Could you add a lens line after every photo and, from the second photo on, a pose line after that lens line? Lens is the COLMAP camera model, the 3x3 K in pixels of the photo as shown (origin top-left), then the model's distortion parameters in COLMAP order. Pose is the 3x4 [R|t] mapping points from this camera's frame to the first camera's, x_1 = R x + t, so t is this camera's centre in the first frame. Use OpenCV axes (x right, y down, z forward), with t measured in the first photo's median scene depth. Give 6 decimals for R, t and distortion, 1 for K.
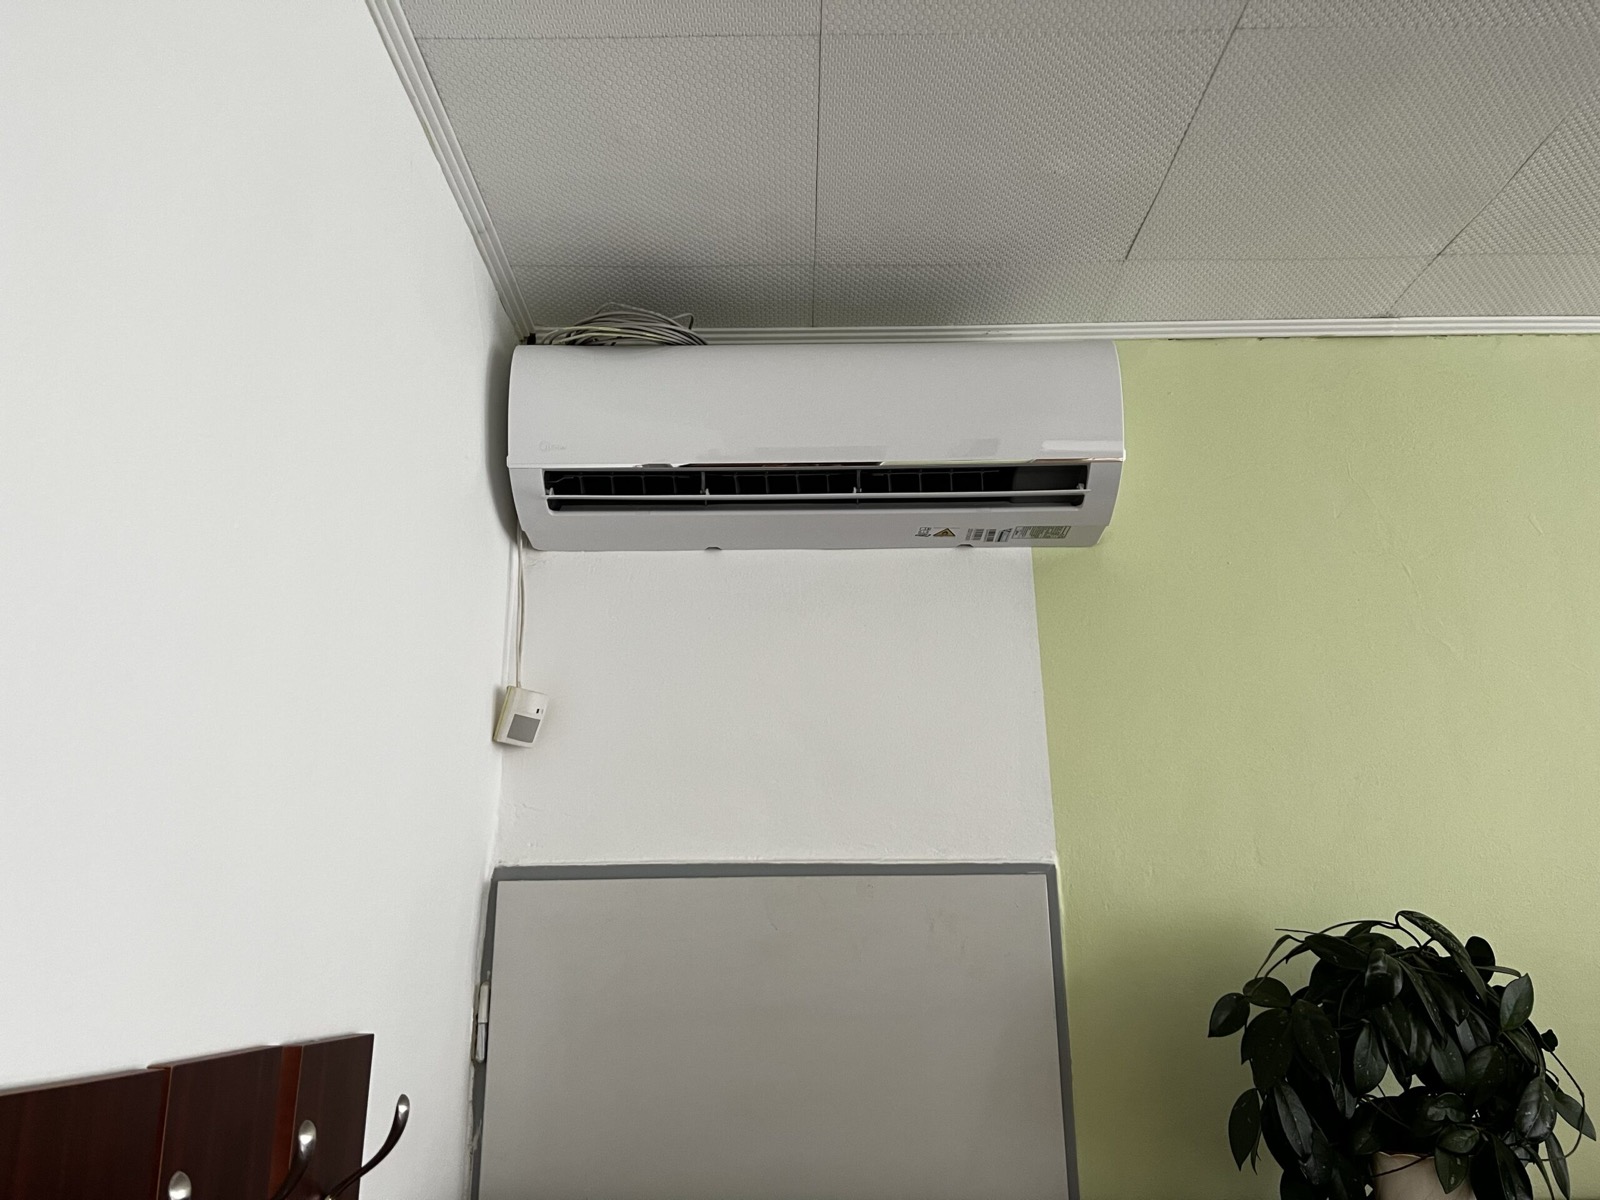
lens RADIAL K [[1174.1, 0, 800.0], [0, 1174.1, 600.0], [0, 0, 1]] dist [0.003667, 0.001115]
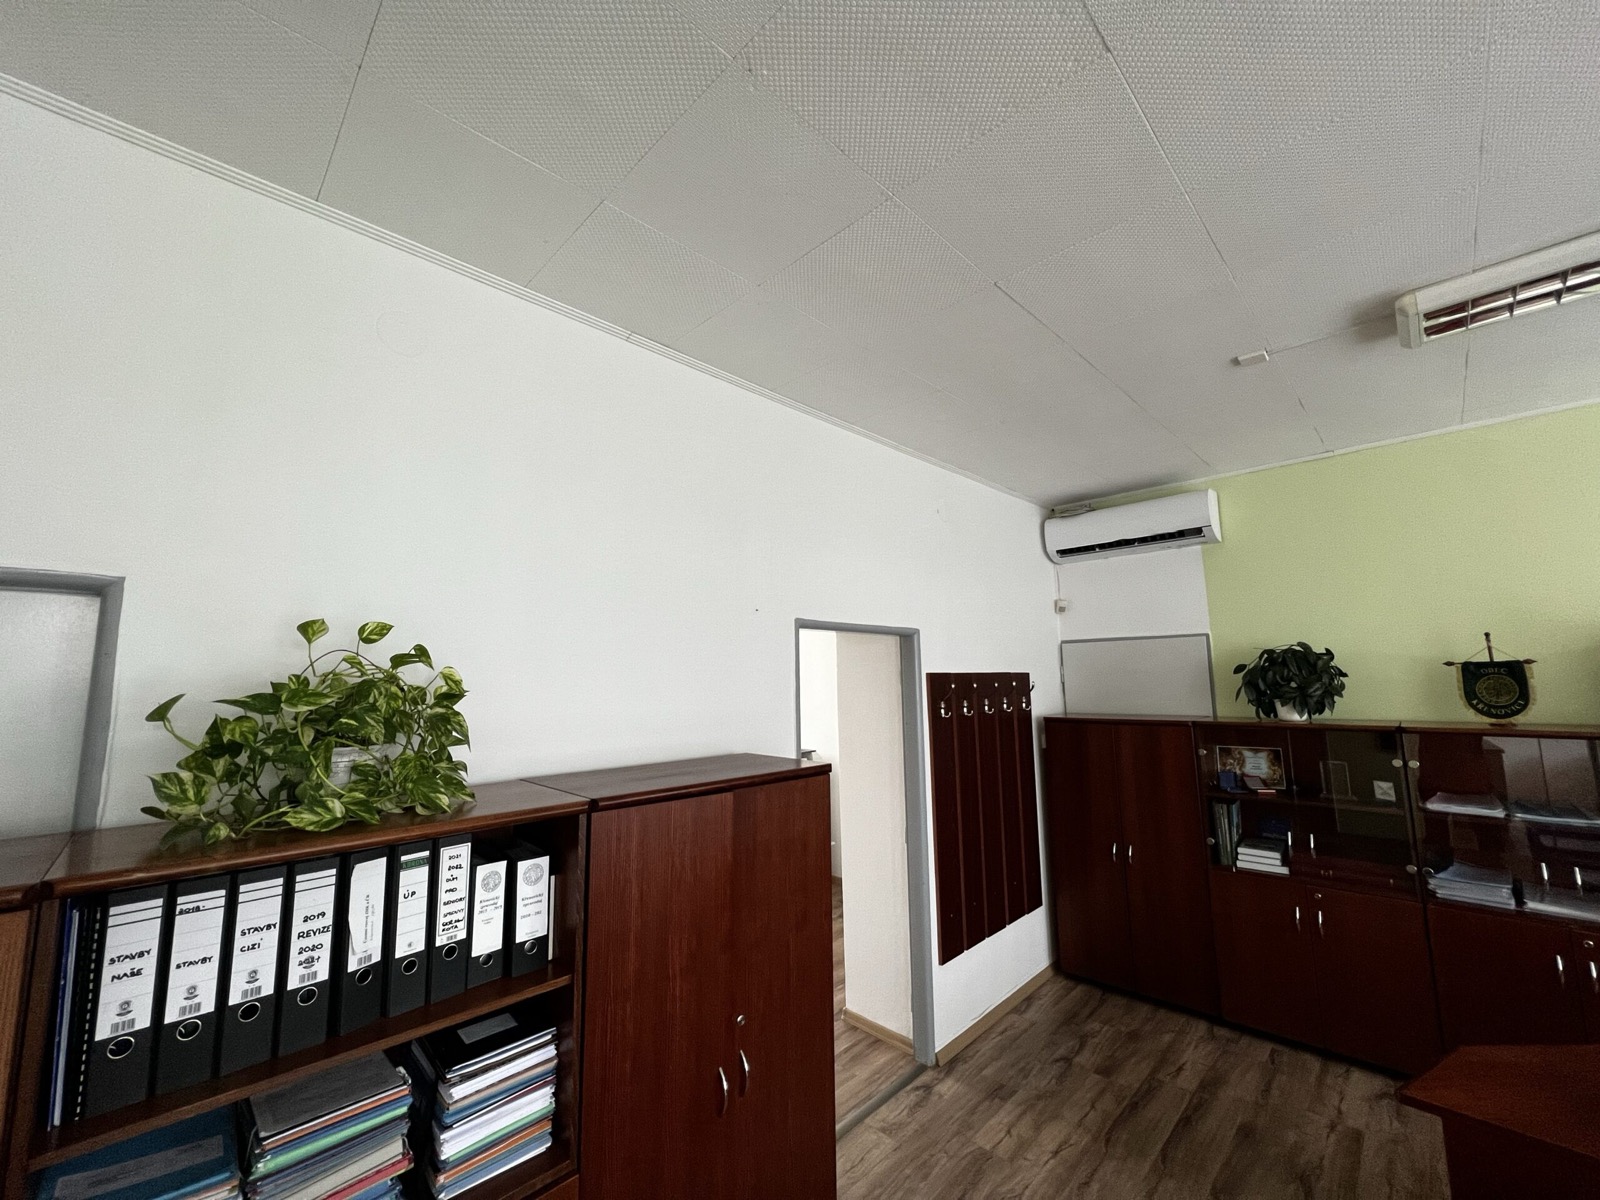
lens RADIAL K [[639.1, 0, 800.0], [0, 639.1, 600.0], [0, 0, 1]] dist [0.000092, 0.000004]
pose [[0.710658, -0.088818, -0.697909, 0.719812], [0.209280, 0.973781, 0.089176, -0.333231], [0.671690, -0.209432, 0.710613, -1.304526]]
